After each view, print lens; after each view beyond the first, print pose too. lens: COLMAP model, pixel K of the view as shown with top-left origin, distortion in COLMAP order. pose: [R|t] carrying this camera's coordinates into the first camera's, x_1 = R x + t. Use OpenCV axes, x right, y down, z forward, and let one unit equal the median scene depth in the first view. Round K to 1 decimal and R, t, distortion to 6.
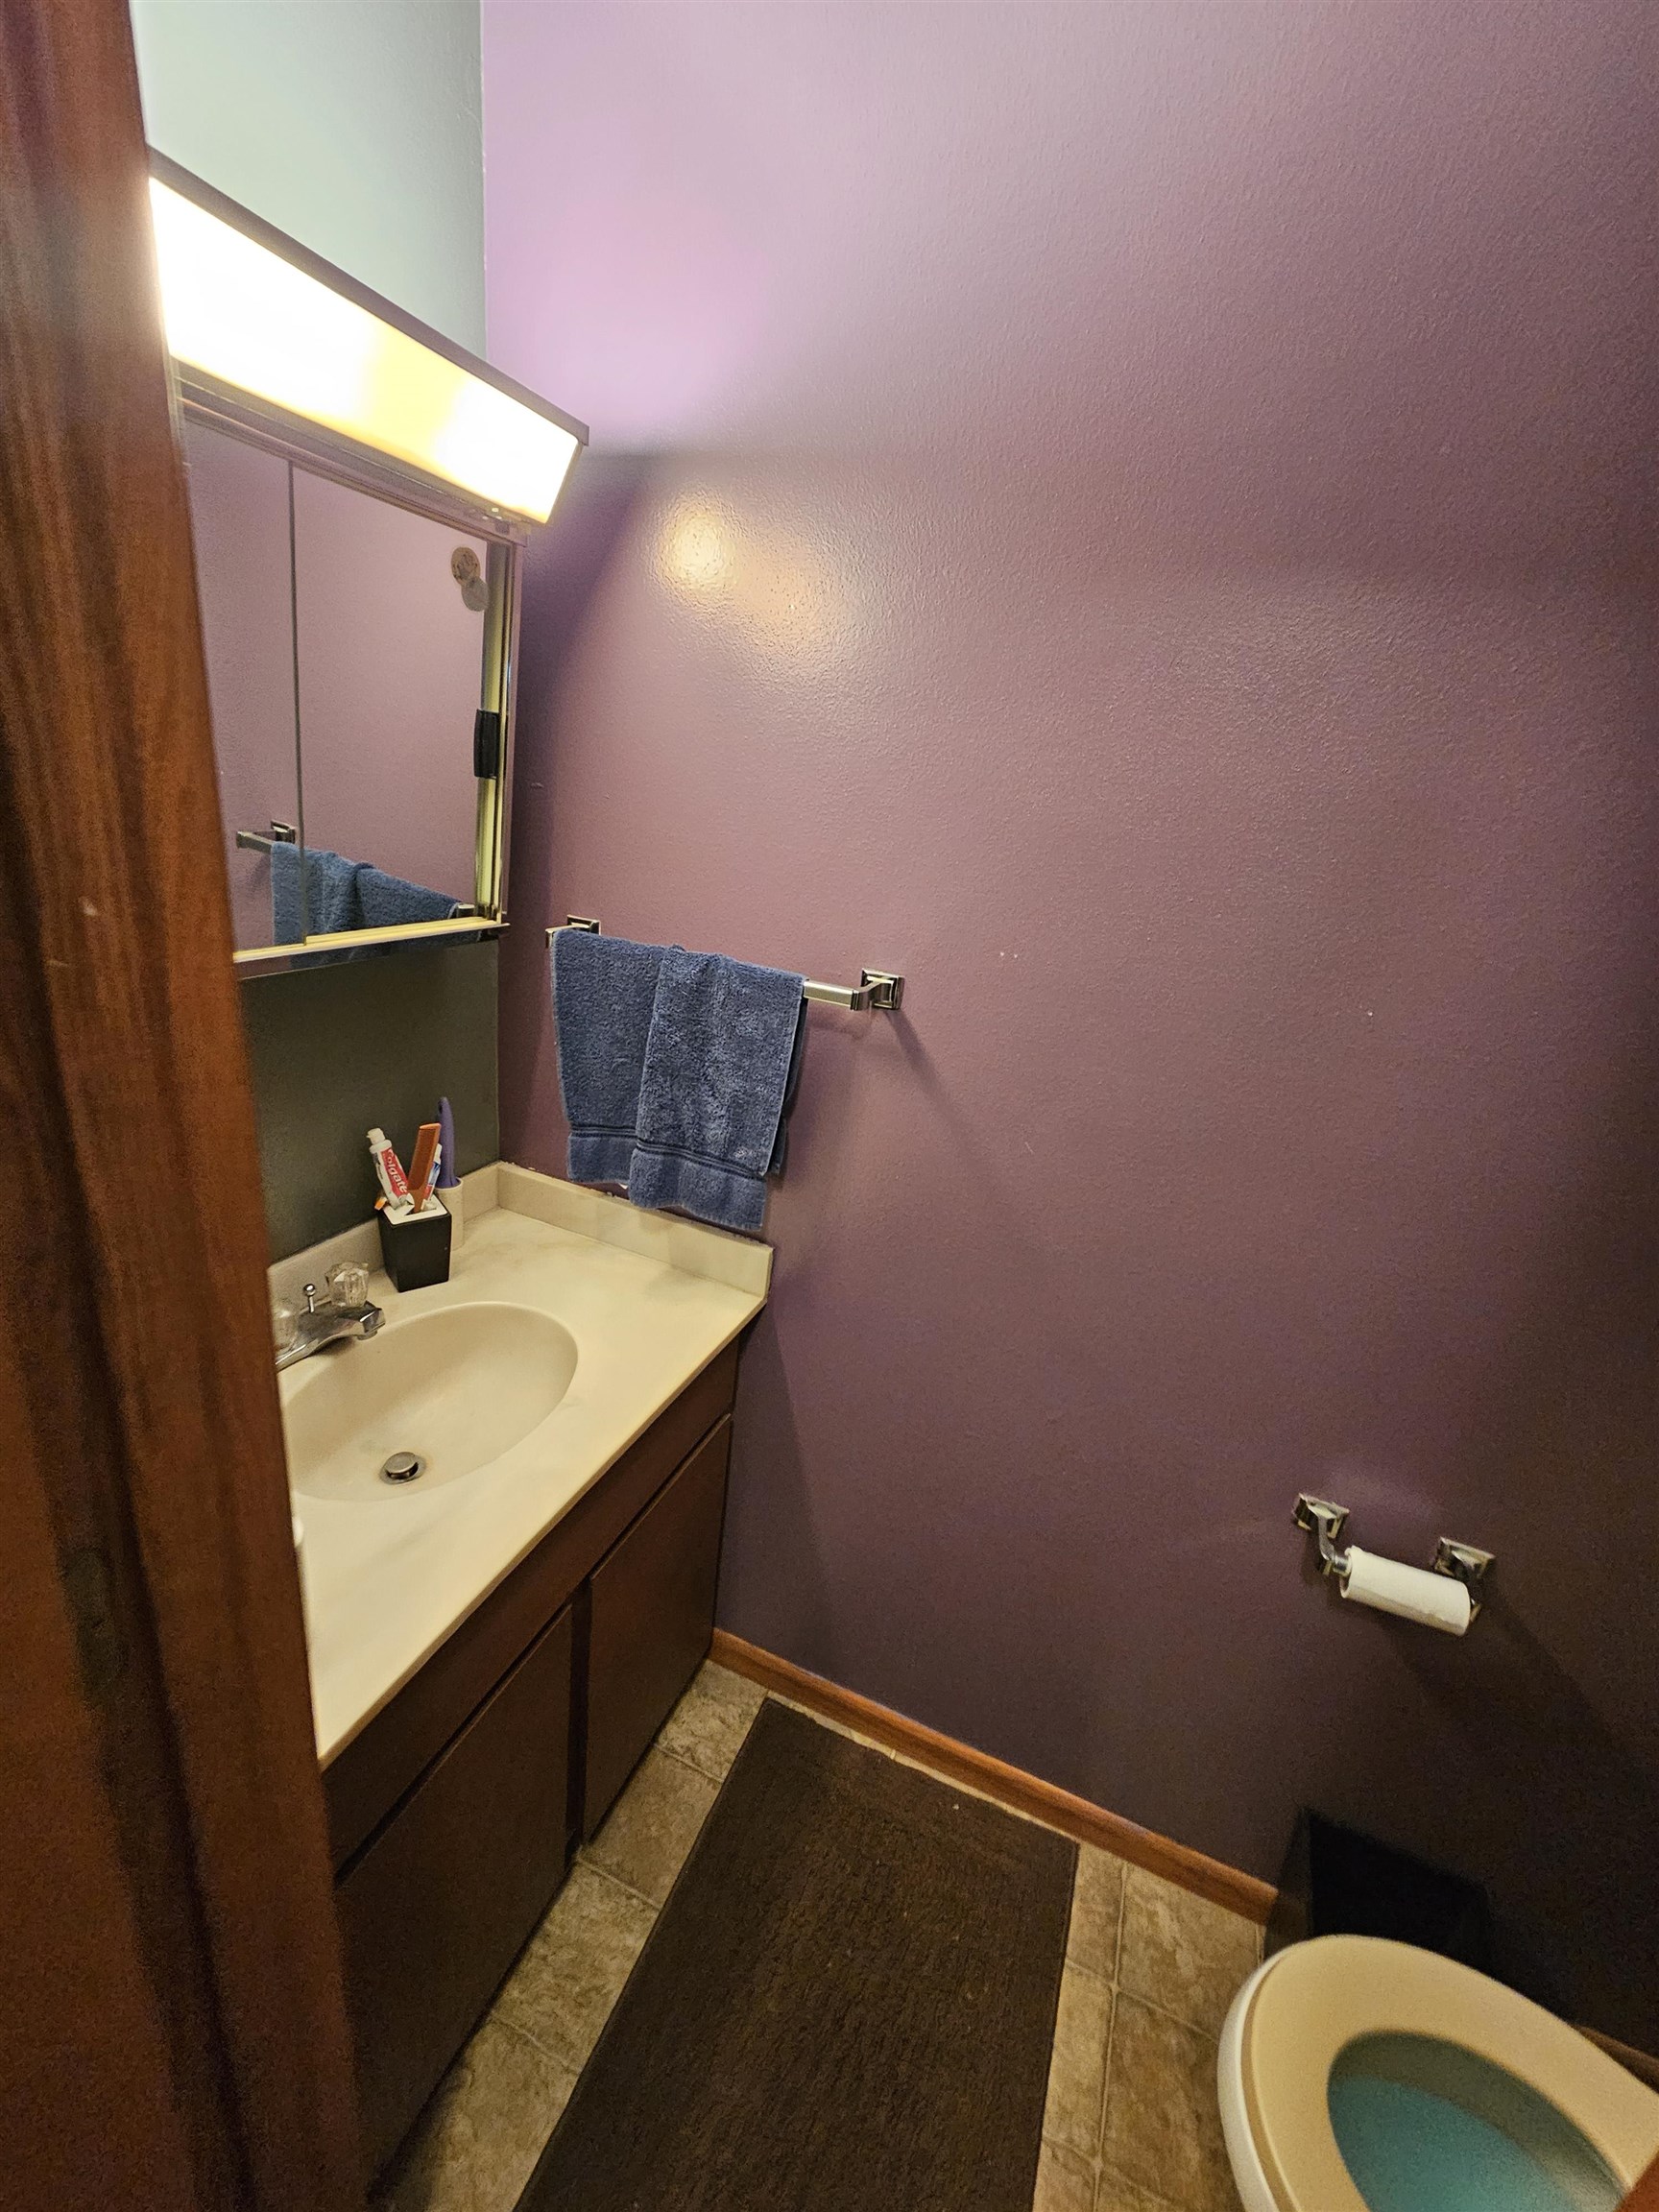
lens RADIAL K [[906.7, 0, 828.4], [0, 906.7, 1097.8], [0, 0, 1]] dist [0.006197, 0.000017]
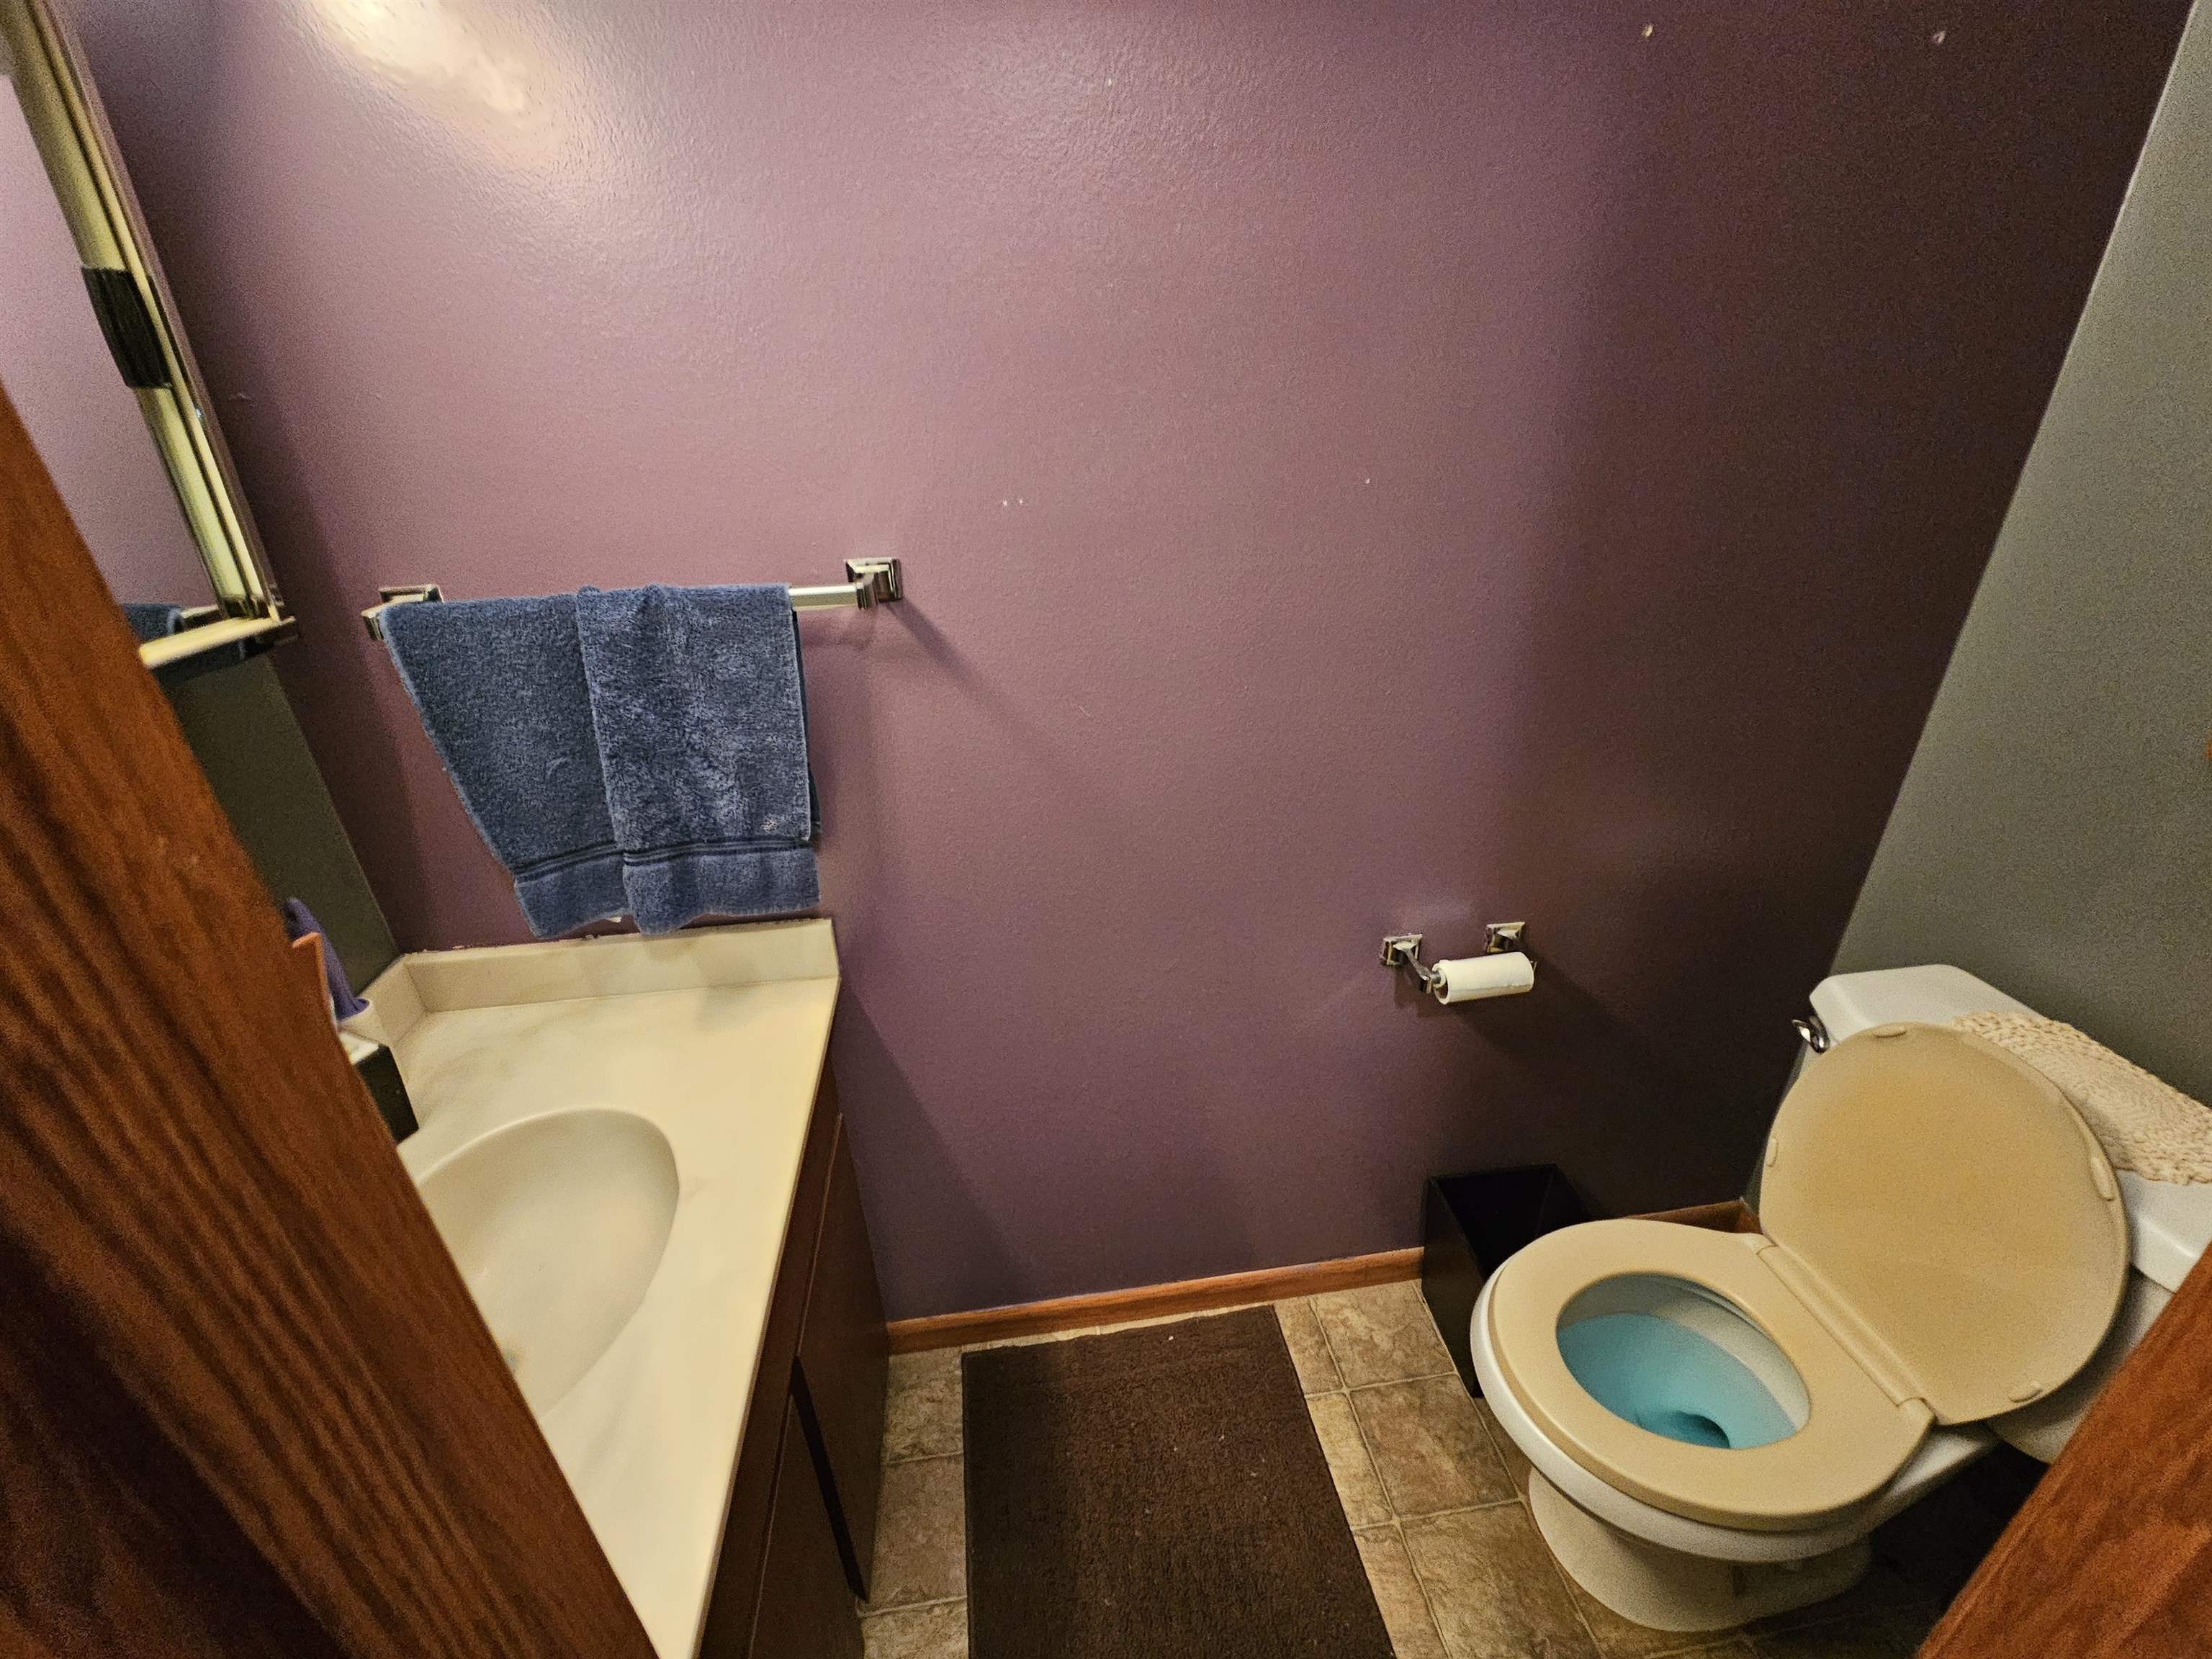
lens RADIAL K [[906.7, 0, 1109.5], [0, 906.7, 836.1], [0, 0, 1]] dist [0.006197, 0.000017]
pose [[0.861001, -0.344663, 0.374012, -0.138877], [0.287432, 0.936420, 0.201249, -0.004687], [-0.419595, -0.065773, 0.905325, 0.130869]]
